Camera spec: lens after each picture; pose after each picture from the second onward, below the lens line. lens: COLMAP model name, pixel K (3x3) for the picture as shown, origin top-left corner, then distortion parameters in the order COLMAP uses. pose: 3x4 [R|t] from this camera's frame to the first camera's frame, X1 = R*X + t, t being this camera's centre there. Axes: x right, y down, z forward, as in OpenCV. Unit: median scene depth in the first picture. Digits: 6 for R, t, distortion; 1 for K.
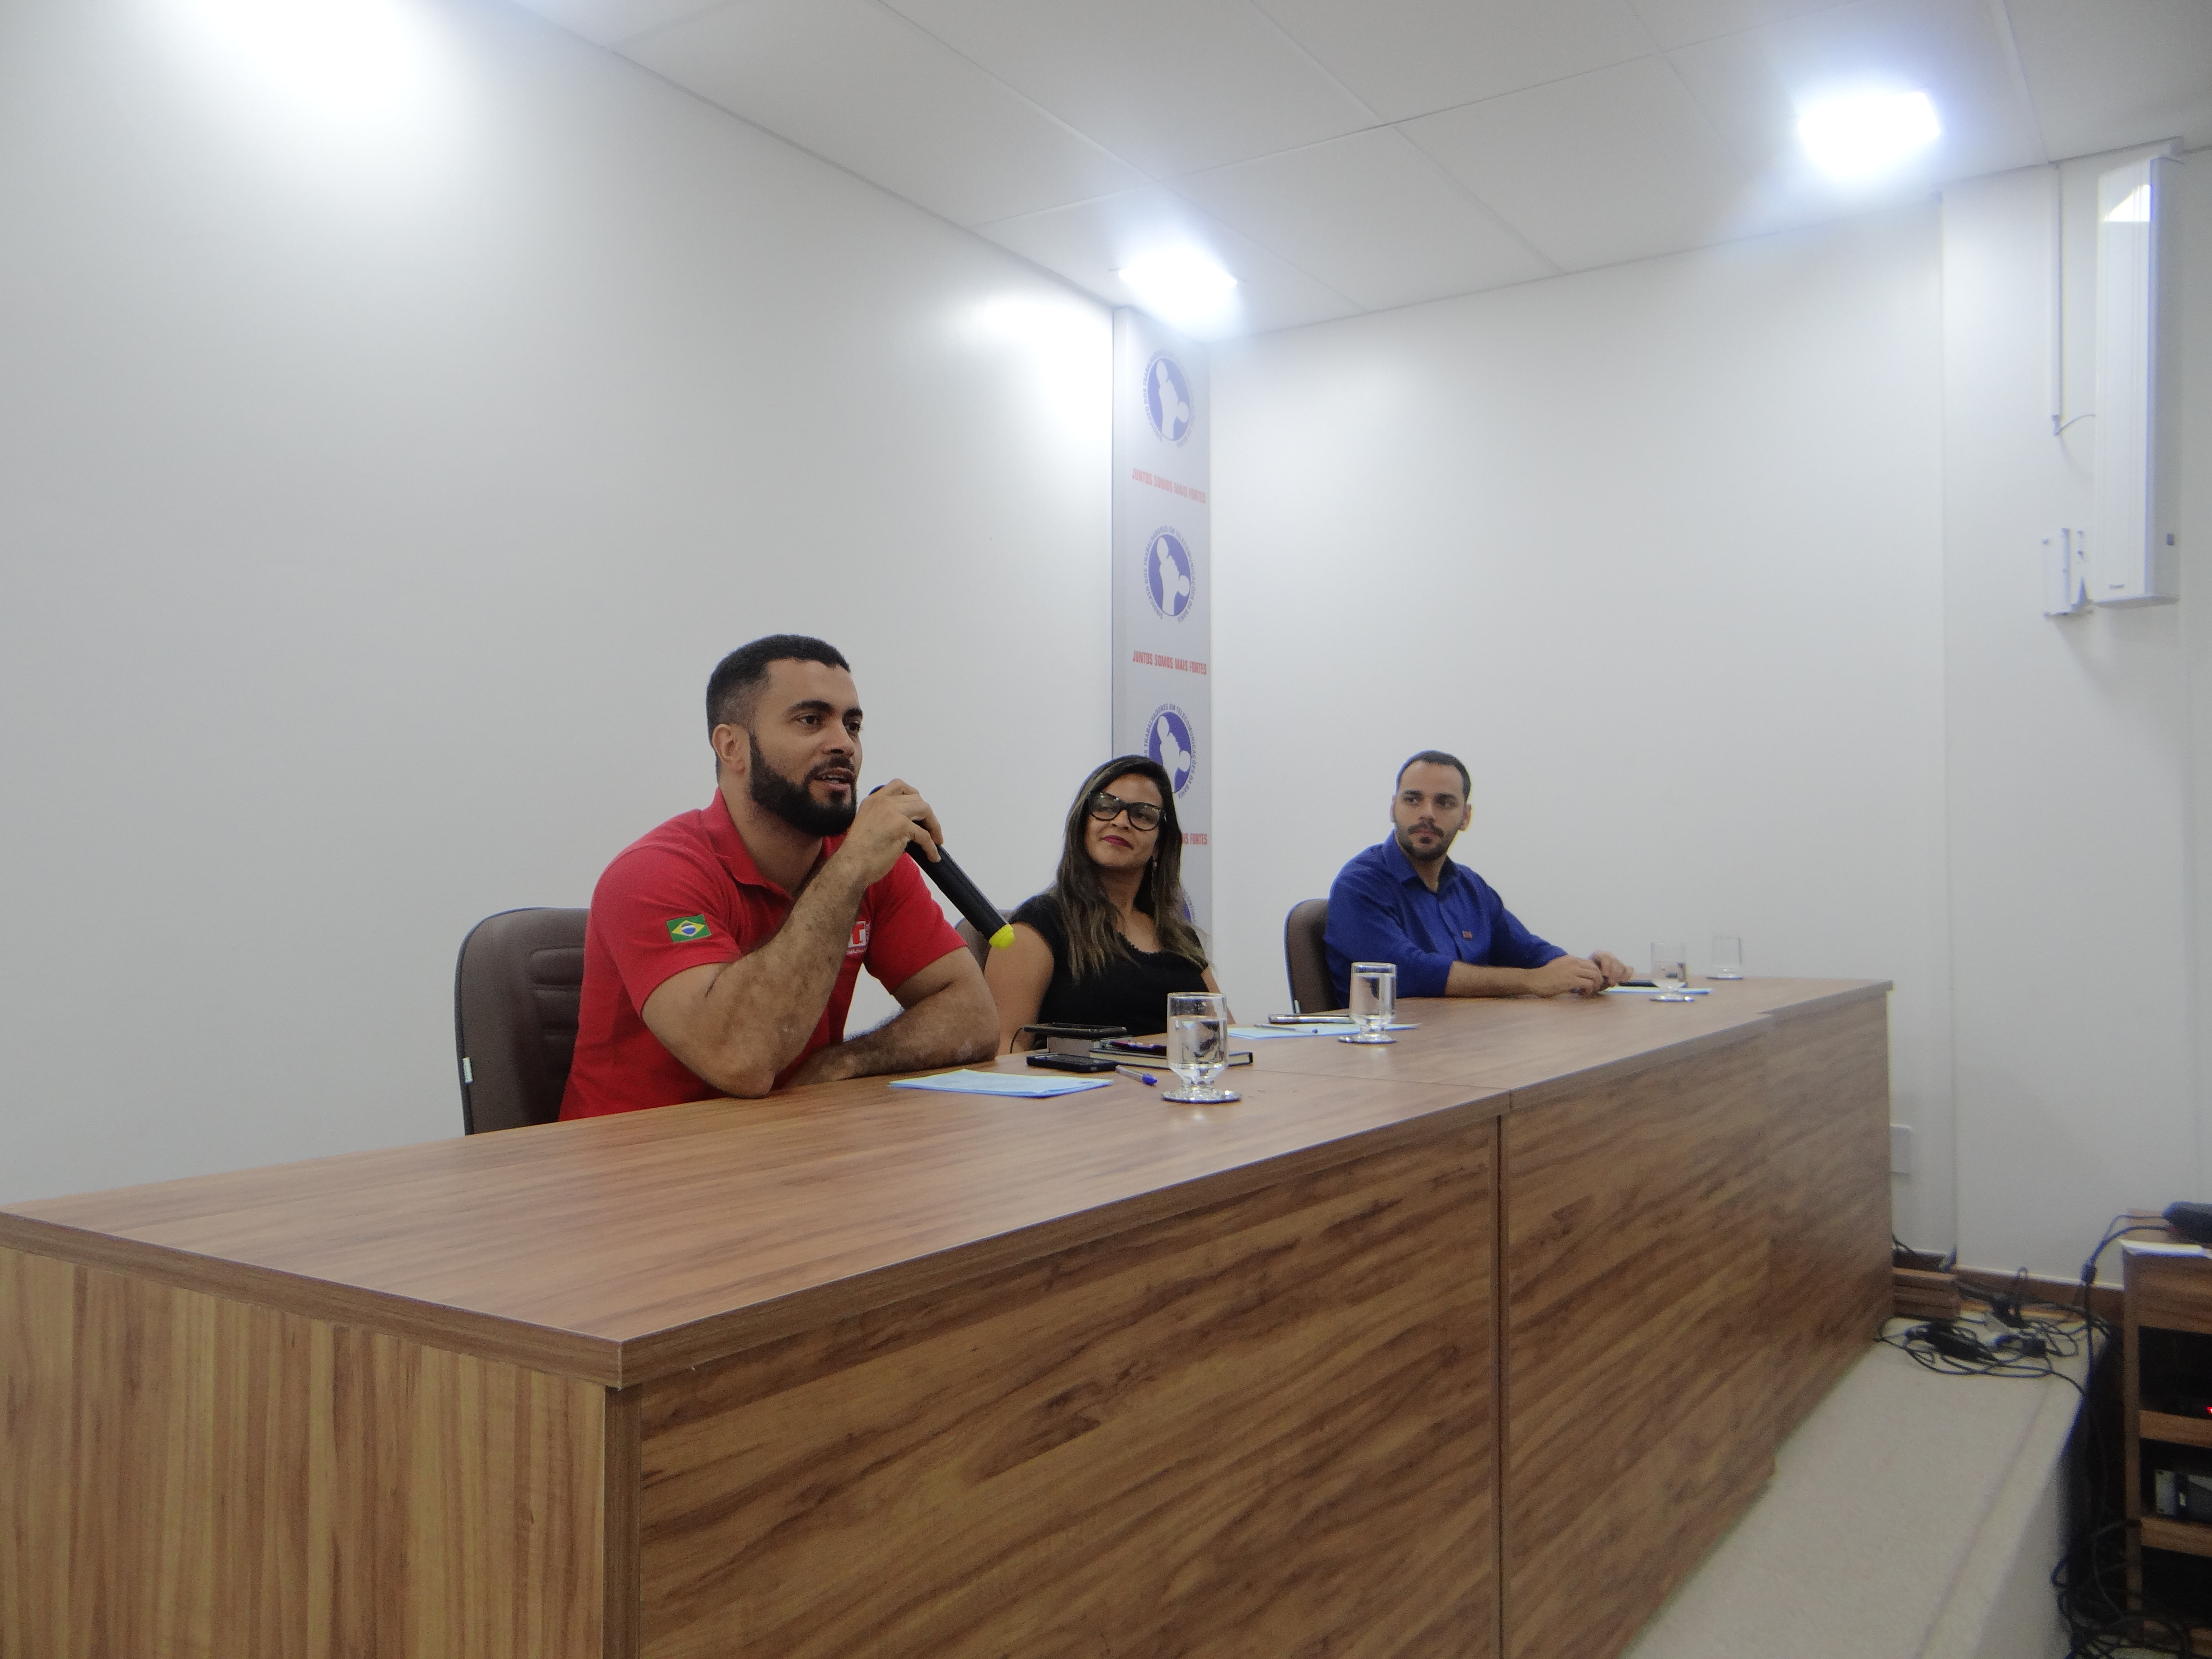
lens RADIAL K [[1752.5, 0, 1106.9], [0, 1752.5, 826.9], [0, 0, 1]] dist [0.001277, -0.002635]
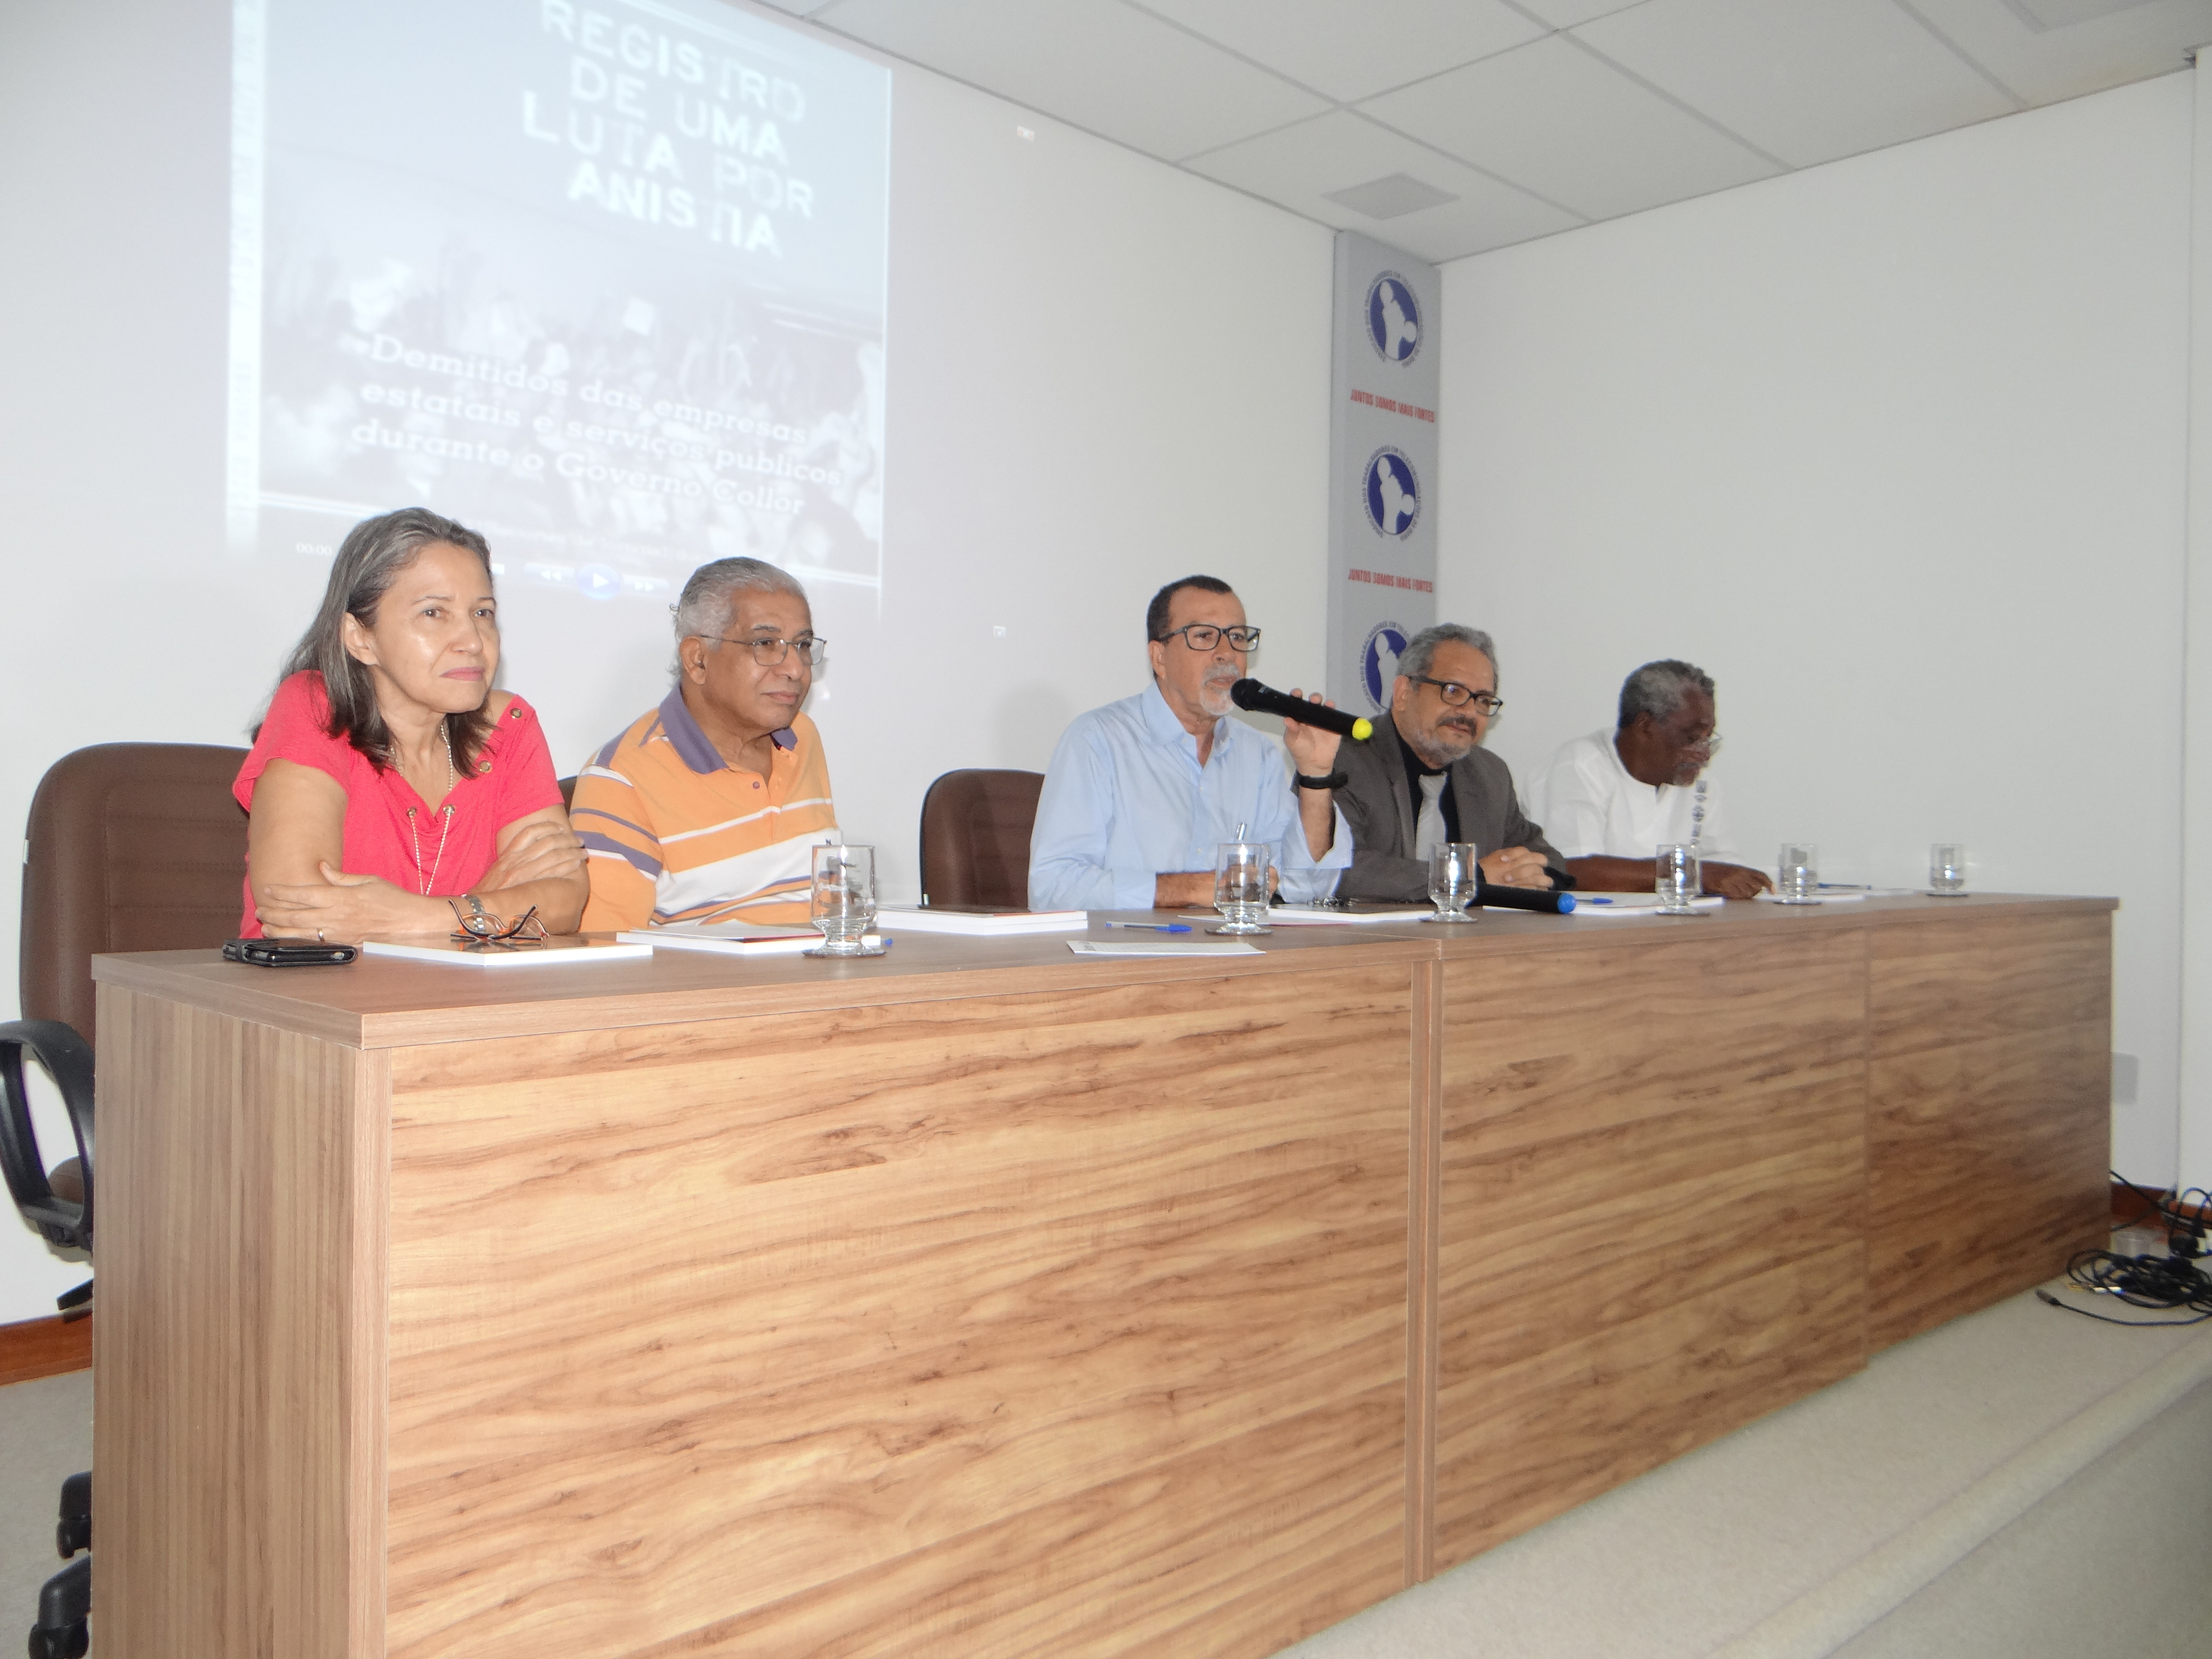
lens RADIAL K [[1743.5, 0, 1106.5], [0, 1743.5, 831.0], [0, 0, 1]] dist [0.008499, -0.005745]
pose [[0.976994, 0.012470, -0.212902, 0.363879], [-0.004878, 0.999334, 0.036151, 0.063521], [0.213211, -0.034281, 0.976404, -0.122822]]
